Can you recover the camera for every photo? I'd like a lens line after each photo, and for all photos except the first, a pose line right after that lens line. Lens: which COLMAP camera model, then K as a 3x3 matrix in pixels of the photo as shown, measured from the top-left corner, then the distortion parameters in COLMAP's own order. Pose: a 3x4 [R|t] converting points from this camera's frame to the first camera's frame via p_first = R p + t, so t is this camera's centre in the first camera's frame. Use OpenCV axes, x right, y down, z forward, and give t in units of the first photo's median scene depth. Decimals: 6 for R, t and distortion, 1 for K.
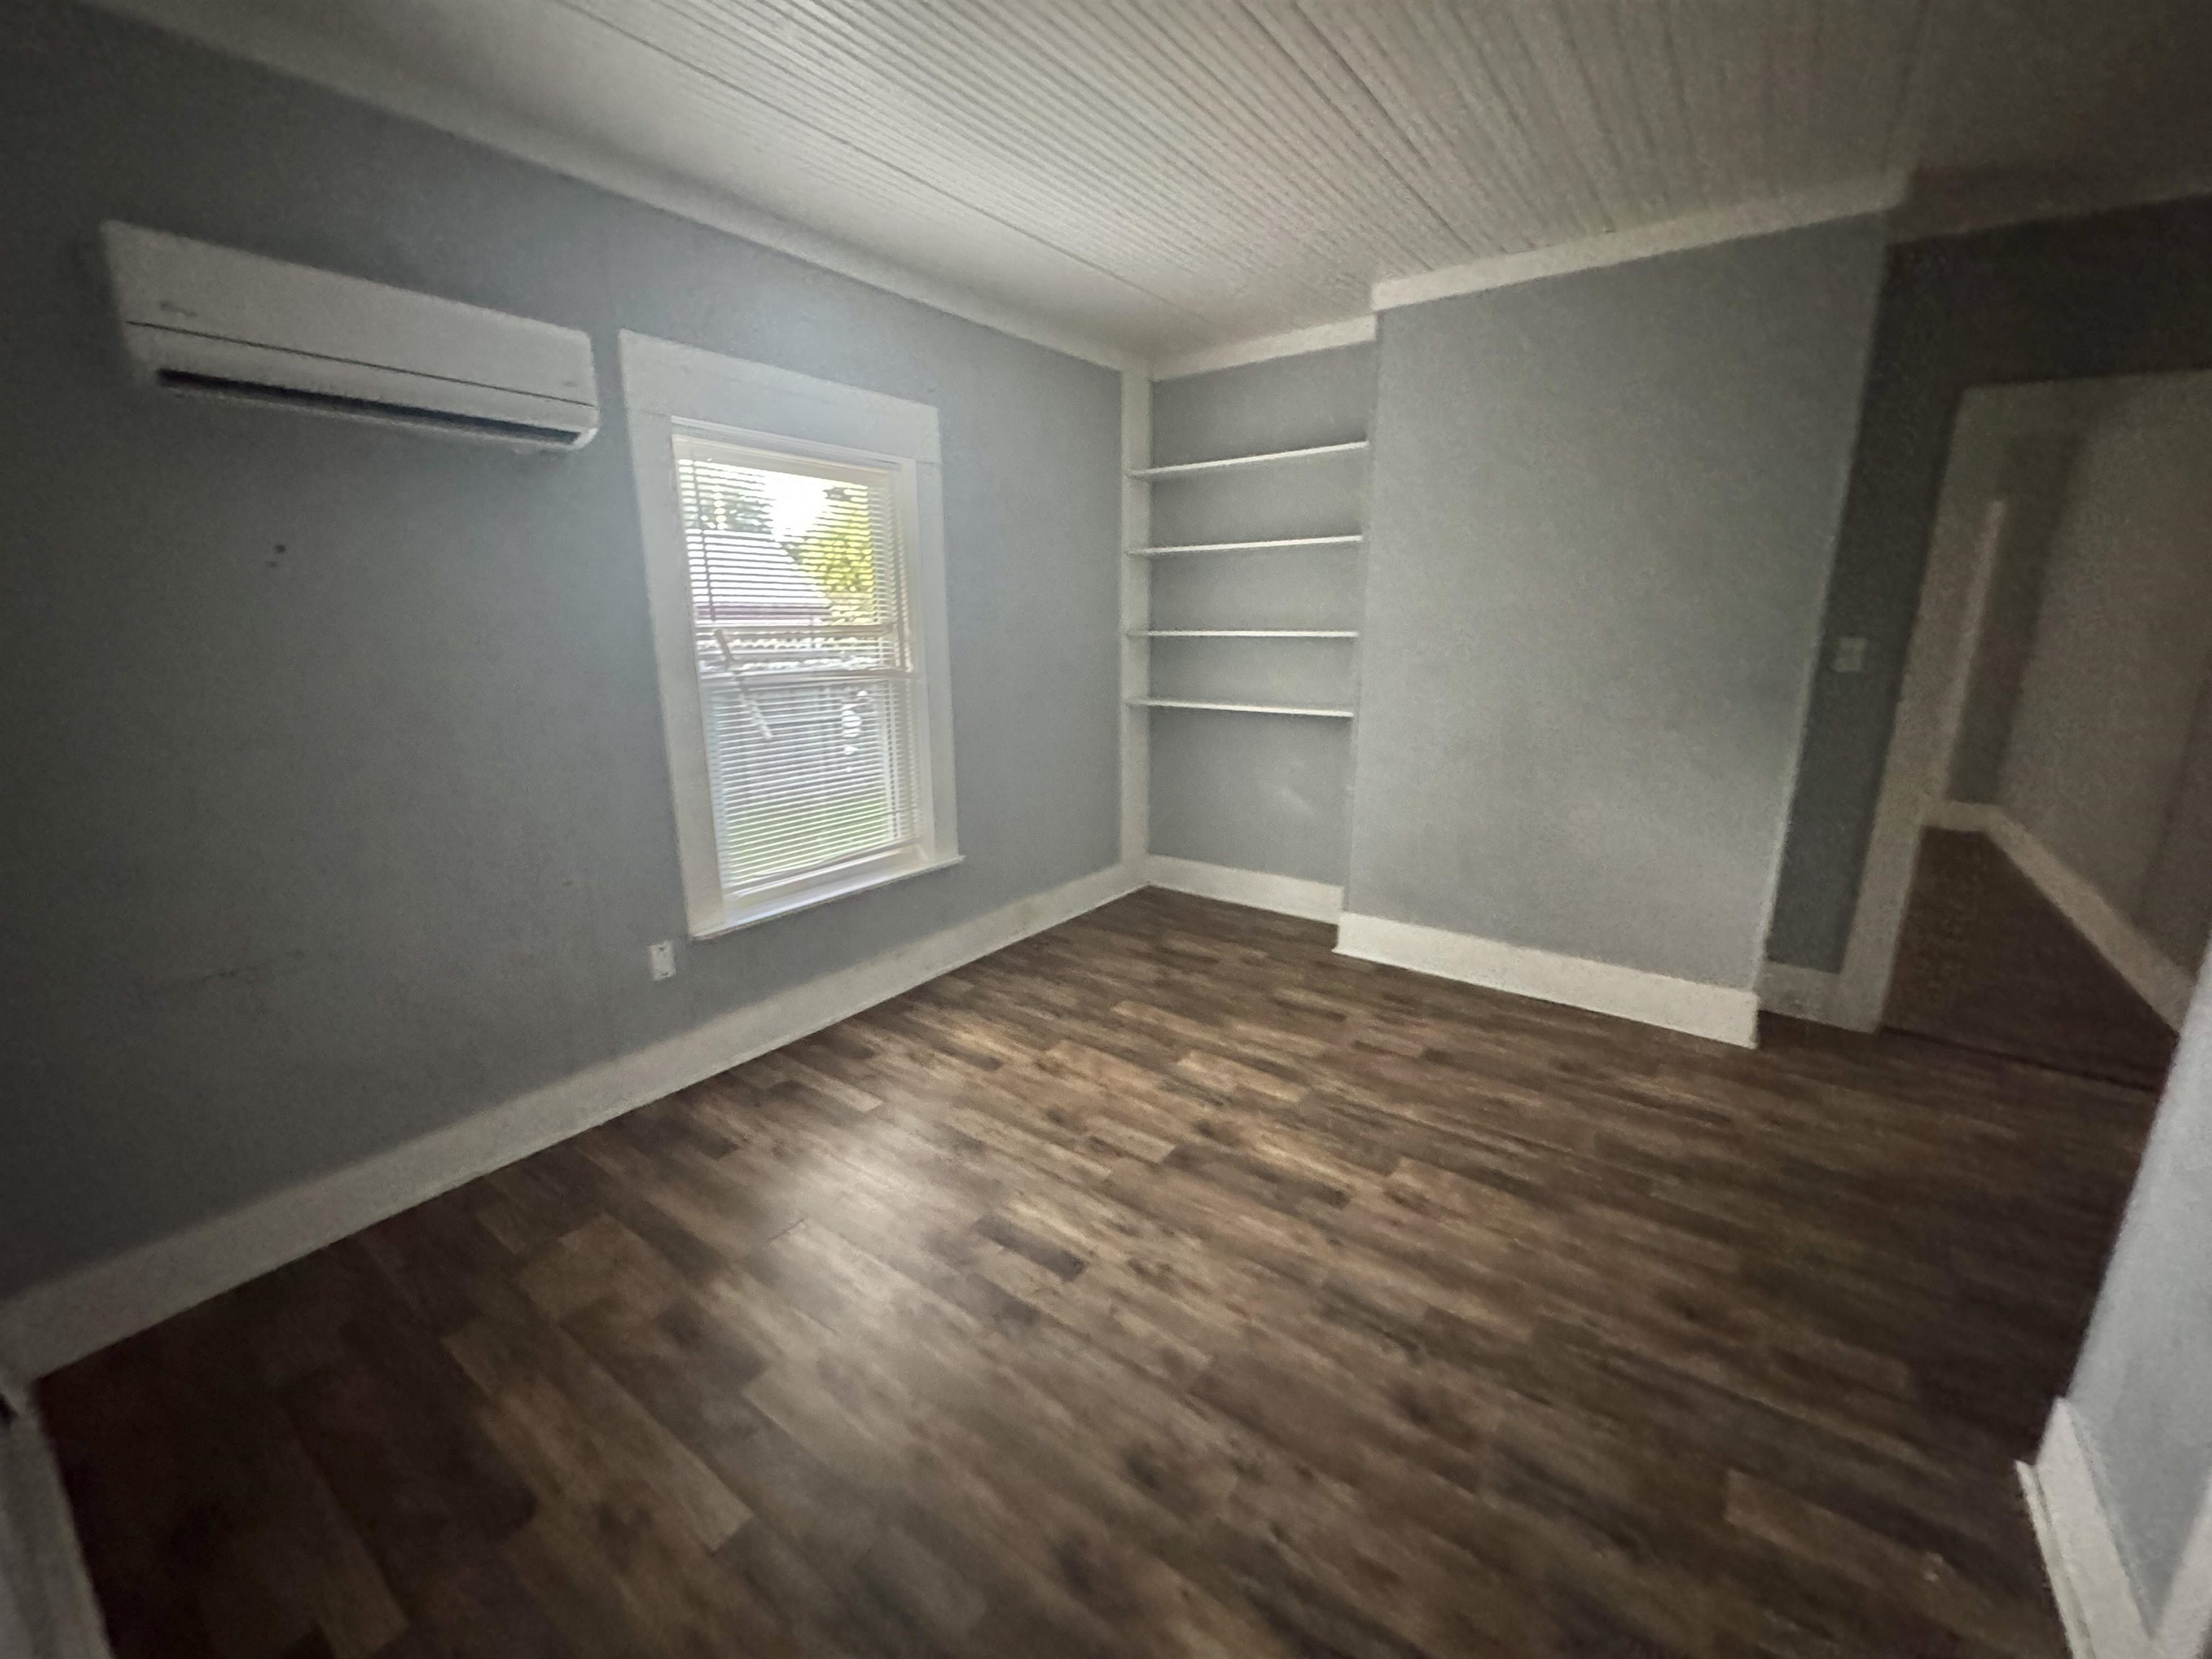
lens RADIAL K [[897.4, 0, 1105.1], [0, 897.4, 825.6], [0, 0, 1]] dist [-0.001634, 0.000722]
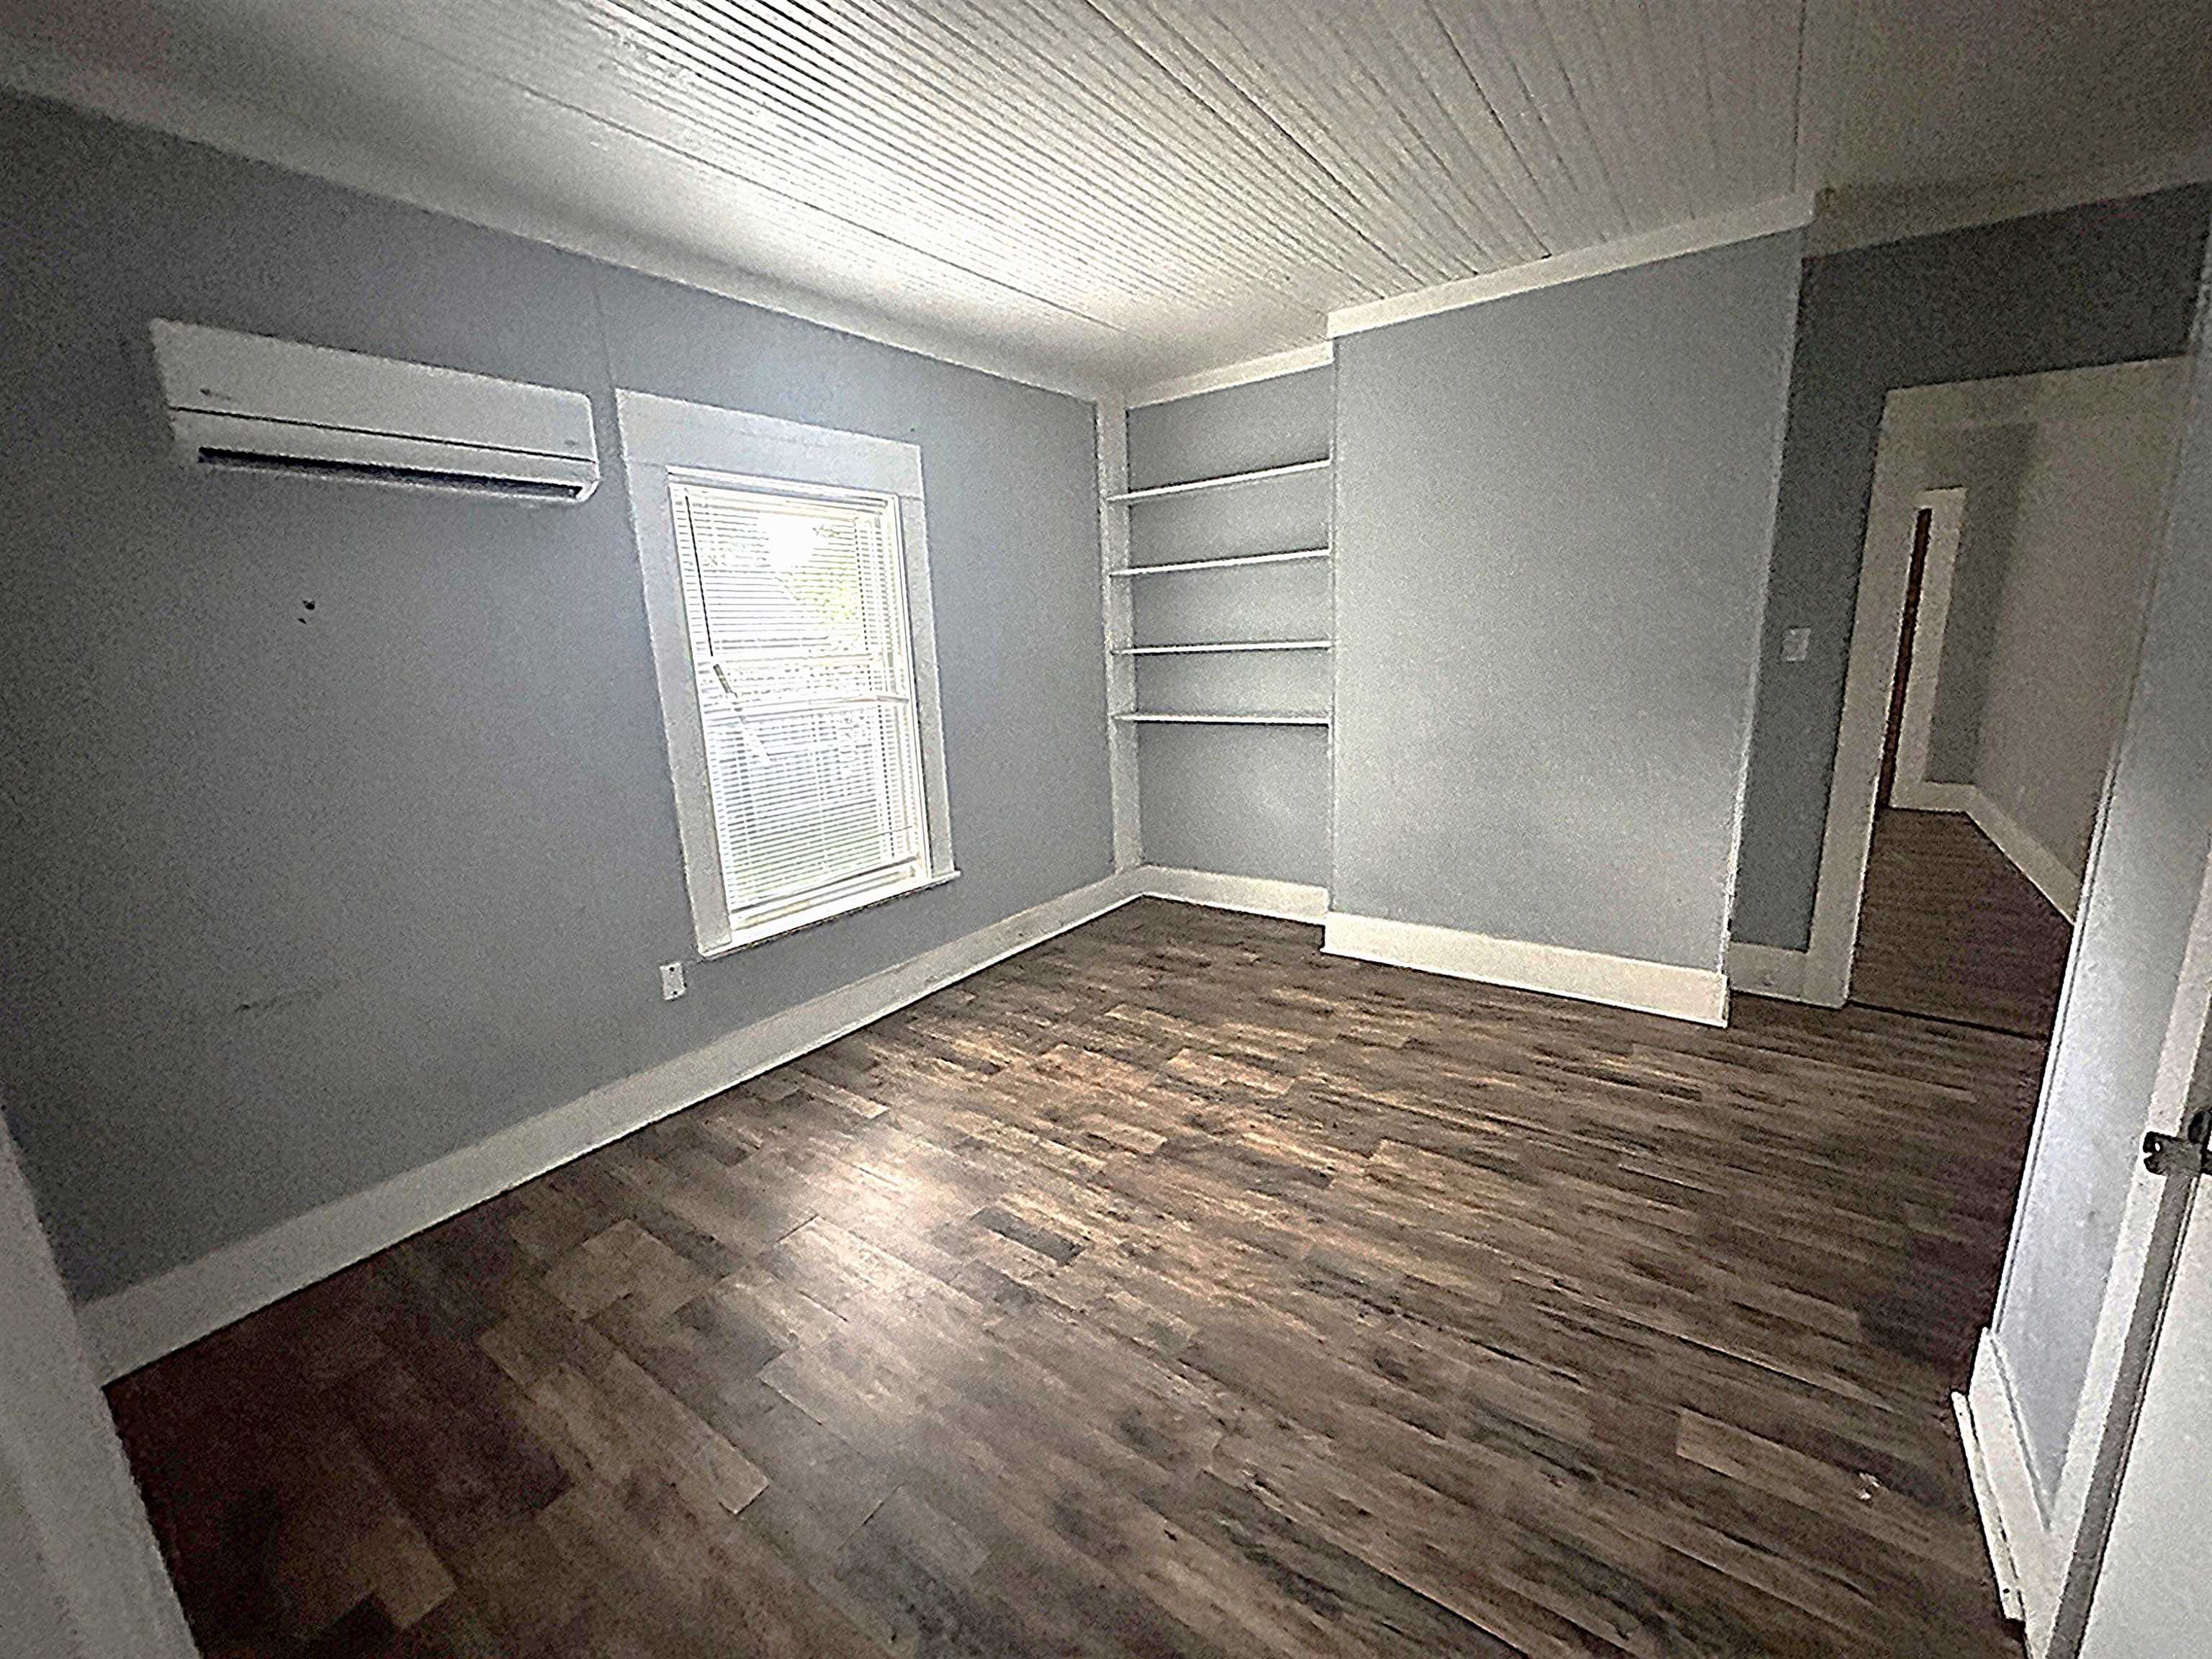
lens RADIAL K [[897.4, 0, 1108.7], [0, 897.4, 825.6], [0, 0, 1]] dist [-0.001634, 0.000722]
pose [[0.999218, -0.039397, -0.003489, 0.031943], [0.039317, 0.999011, -0.020764, 0.013495], [0.004303, 0.020611, 0.999778, -0.061032]]
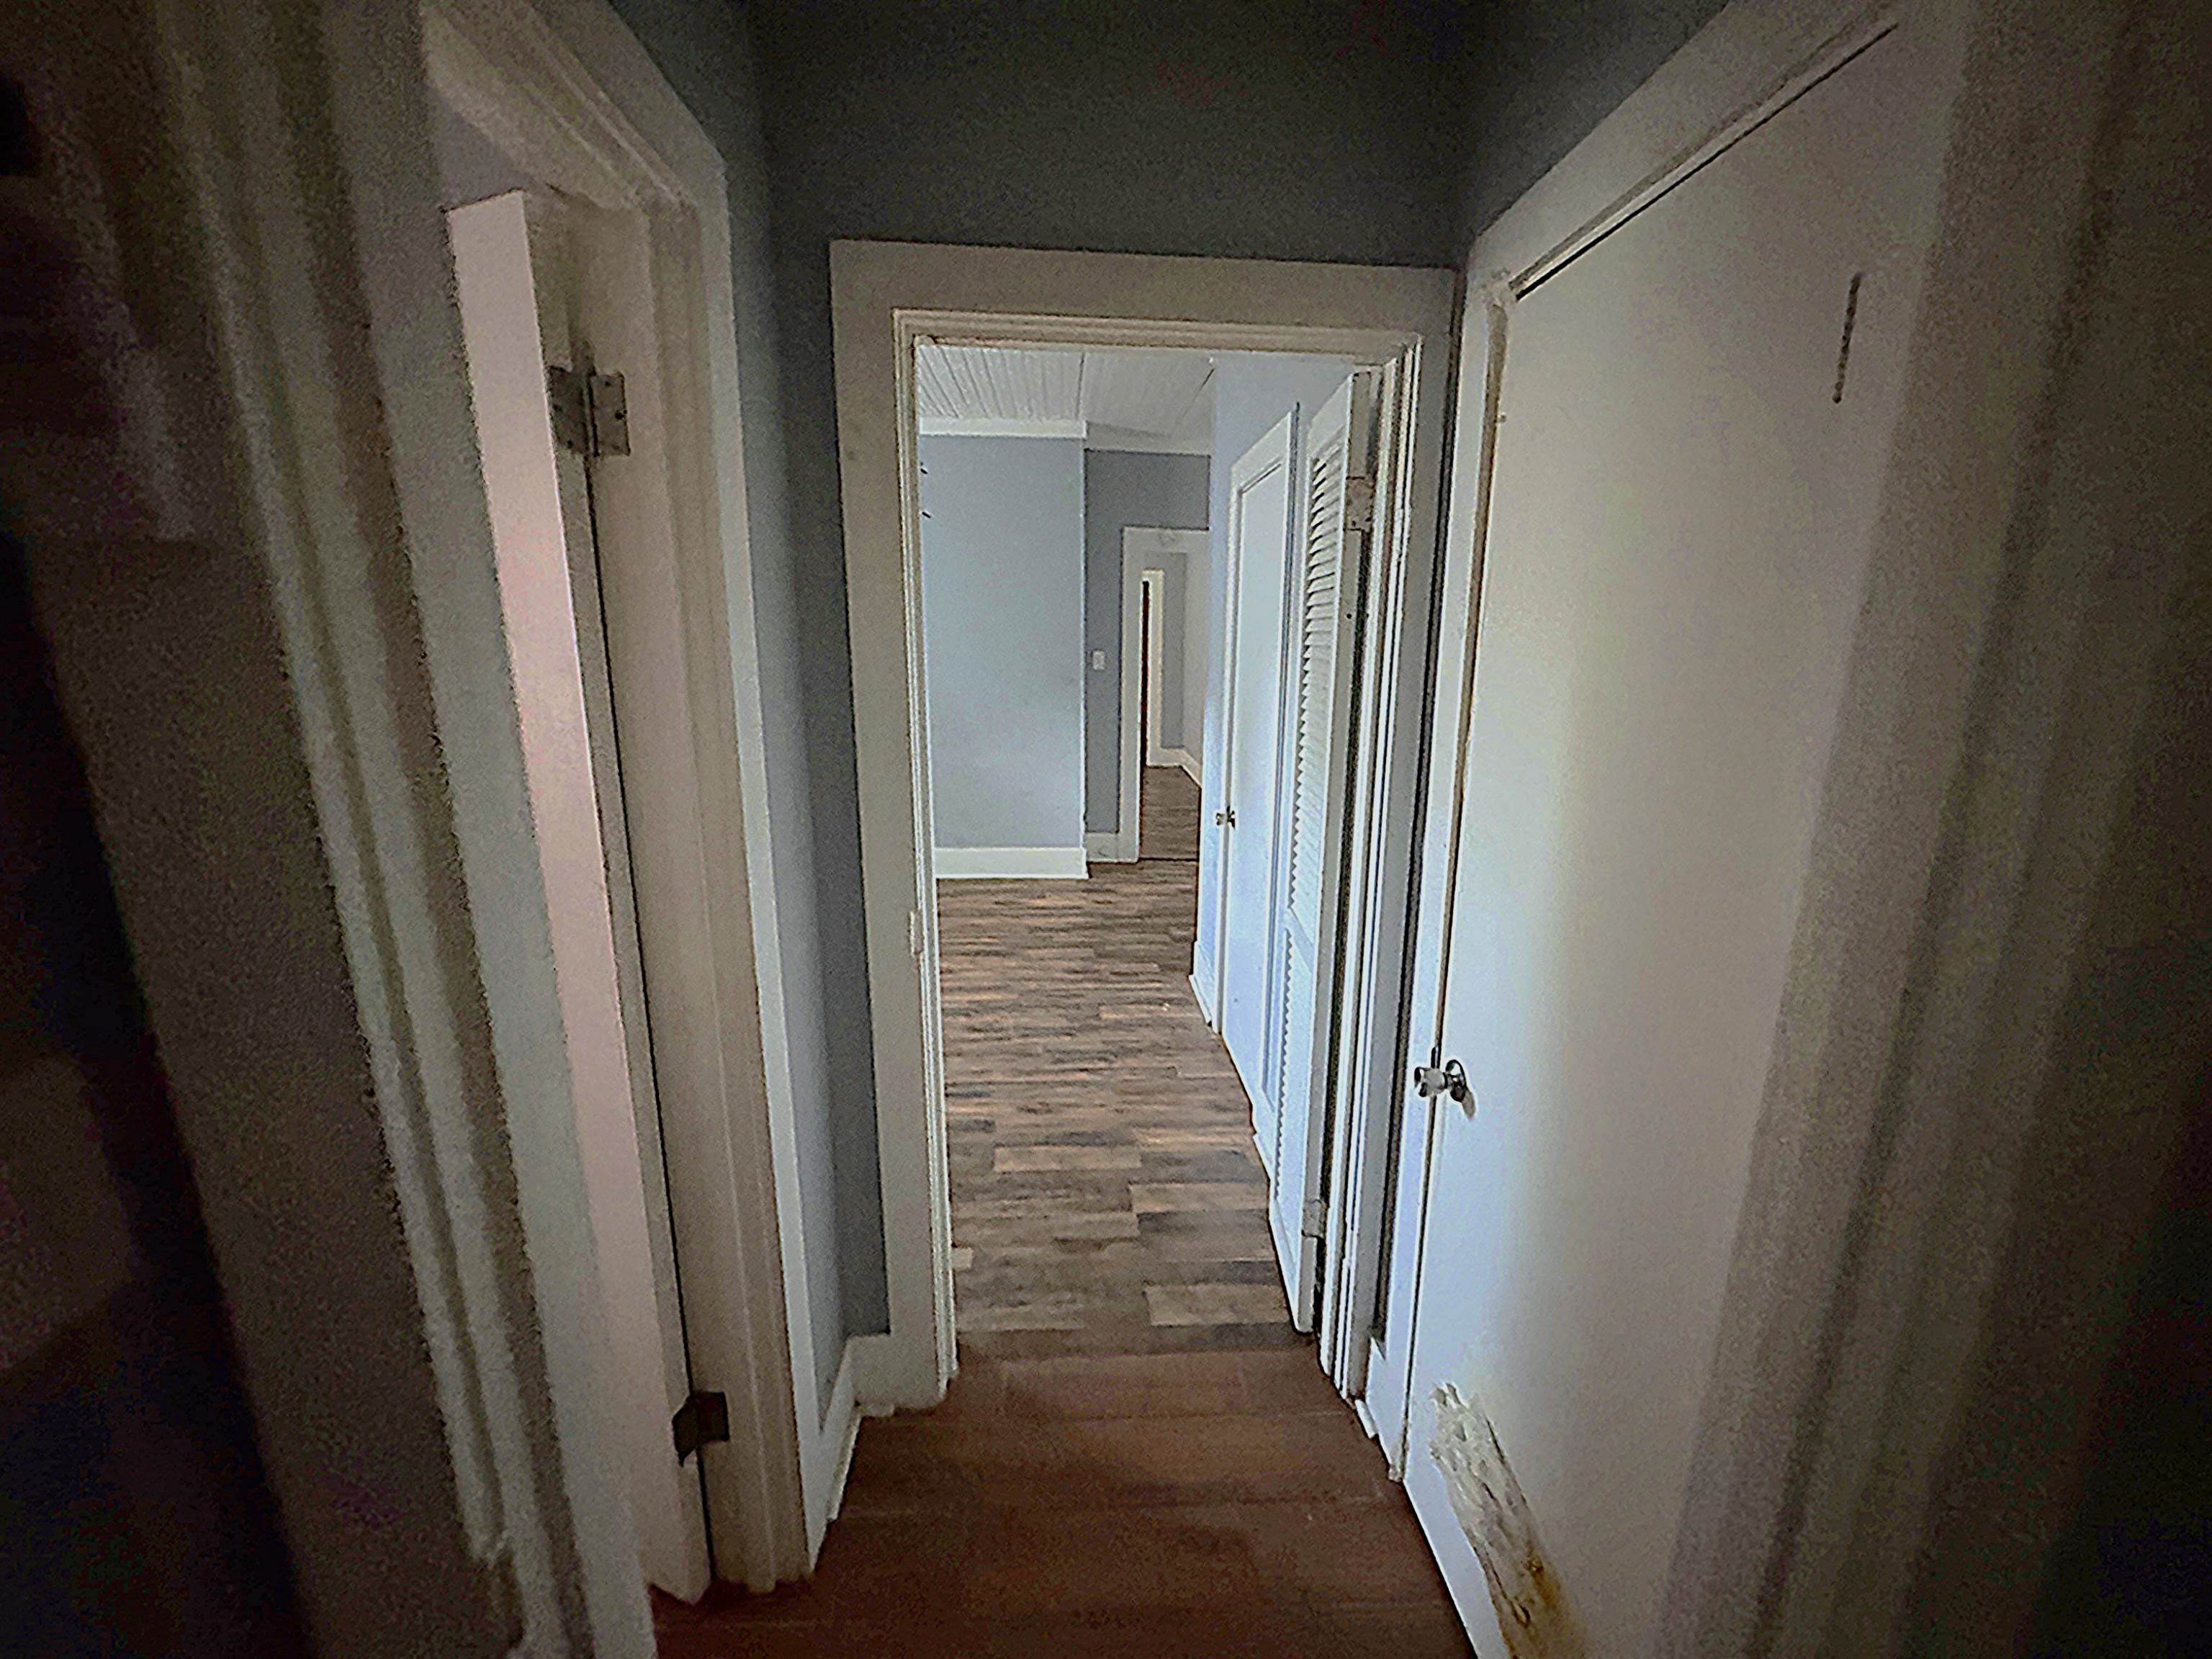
lens RADIAL K [[897.4, 0, 1111.5], [0, 897.4, 829.8], [0, 0, 1]] dist [-0.001634, 0.000722]
pose [[0.774414, -0.132105, 0.618733, -0.478516], [0.140360, 0.989461, 0.035582, 0.130548], [-0.616913, 0.059290, 0.784795, -0.632163]]
